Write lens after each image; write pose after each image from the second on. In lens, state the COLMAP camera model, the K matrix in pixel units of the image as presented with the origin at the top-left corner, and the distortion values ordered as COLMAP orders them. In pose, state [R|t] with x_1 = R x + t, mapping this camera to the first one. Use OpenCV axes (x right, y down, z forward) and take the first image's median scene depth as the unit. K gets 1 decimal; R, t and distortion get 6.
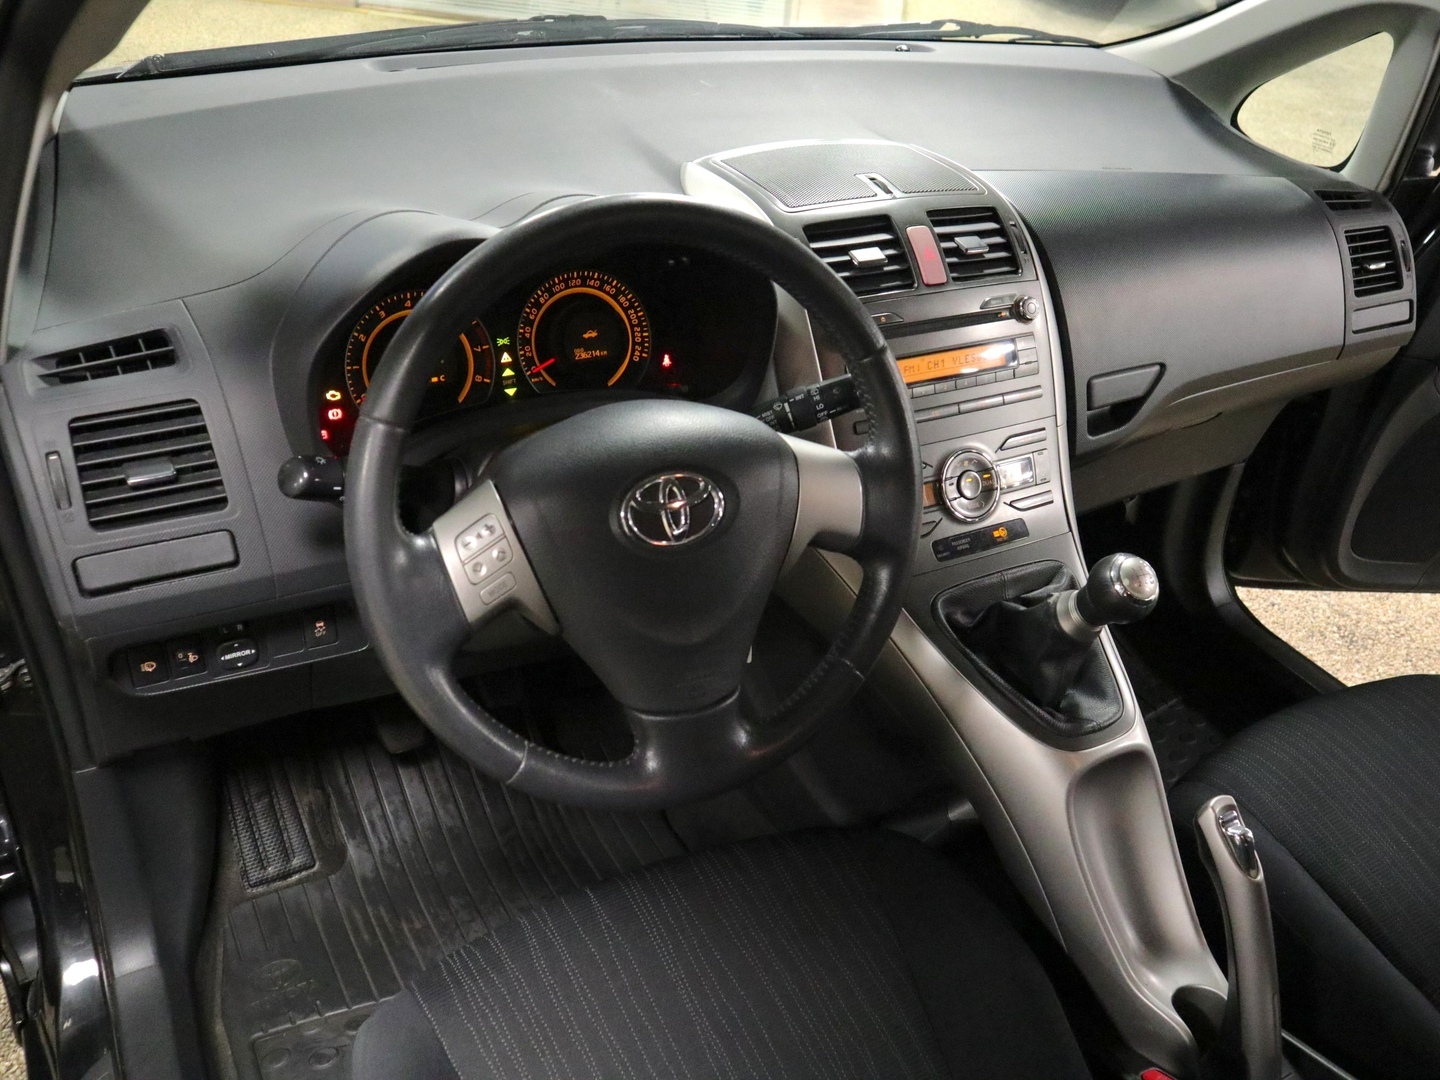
lens RADIAL K [[1290.9, 0, 722.8], [0, 1290.9, 542.9], [0, 0, 1]] dist [-0.065906, 0.039250]
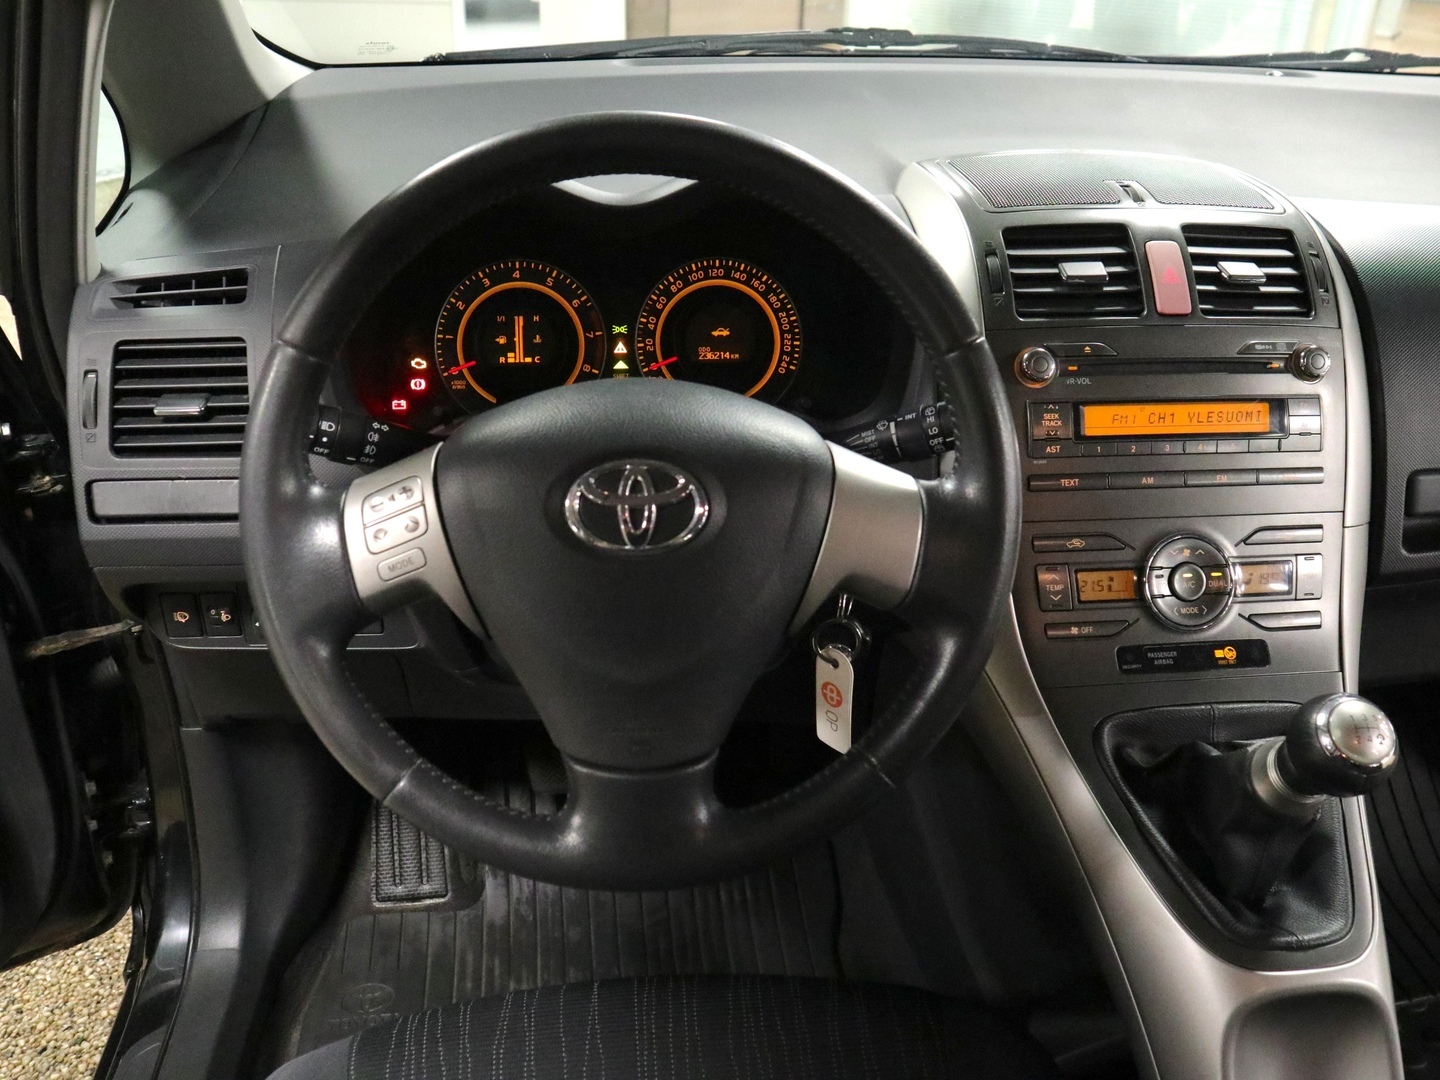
lens RADIAL K [[1290.9, 0, 722.6], [0, 1290.9, 538.4], [0, 0, 1]] dist [-0.065906, 0.039250]
pose [[0.915114, 0.137386, -0.379066, 0.231223], [-0.173825, 0.982730, -0.063463, 0.025164], [0.363800, 0.123967, 0.923191, 0.220820]]
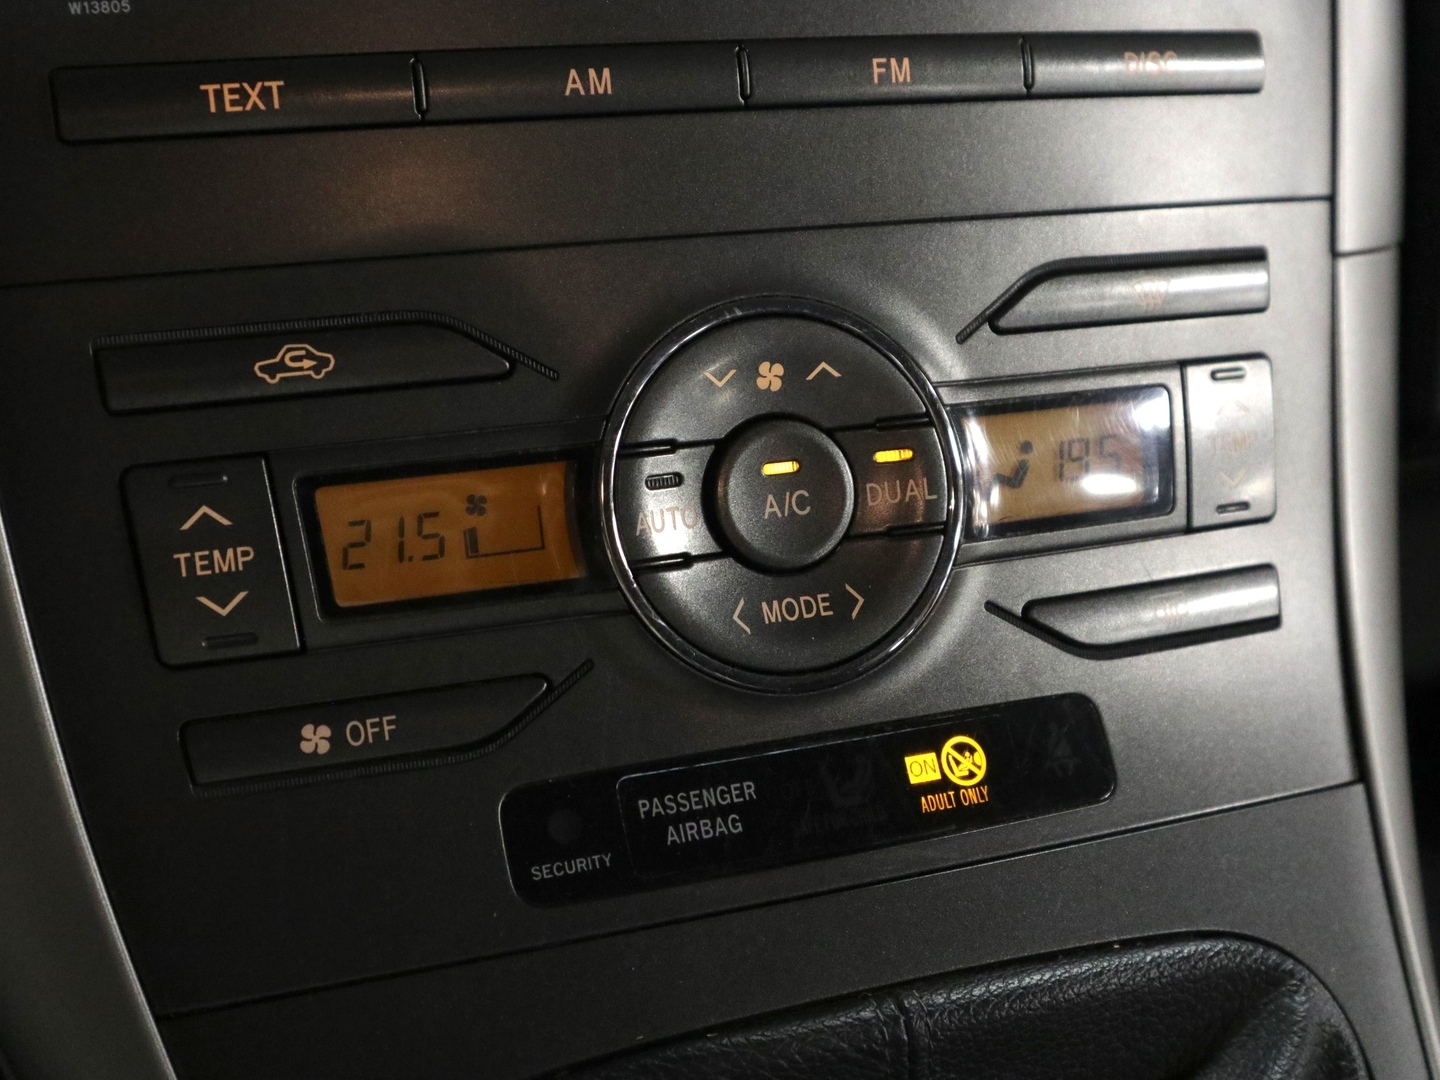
lens RADIAL K [[1632.4, 0, 716.1], [0, 1632.4, 540.3], [0, 0, 1]] dist [0.027238, 0.000000]
pose [[0.981815, 0.082346, -0.171052, 0.231339], [-0.089984, 0.995242, -0.037378, -0.029917], [0.167160, 0.052090, 0.984553, 0.796675]]
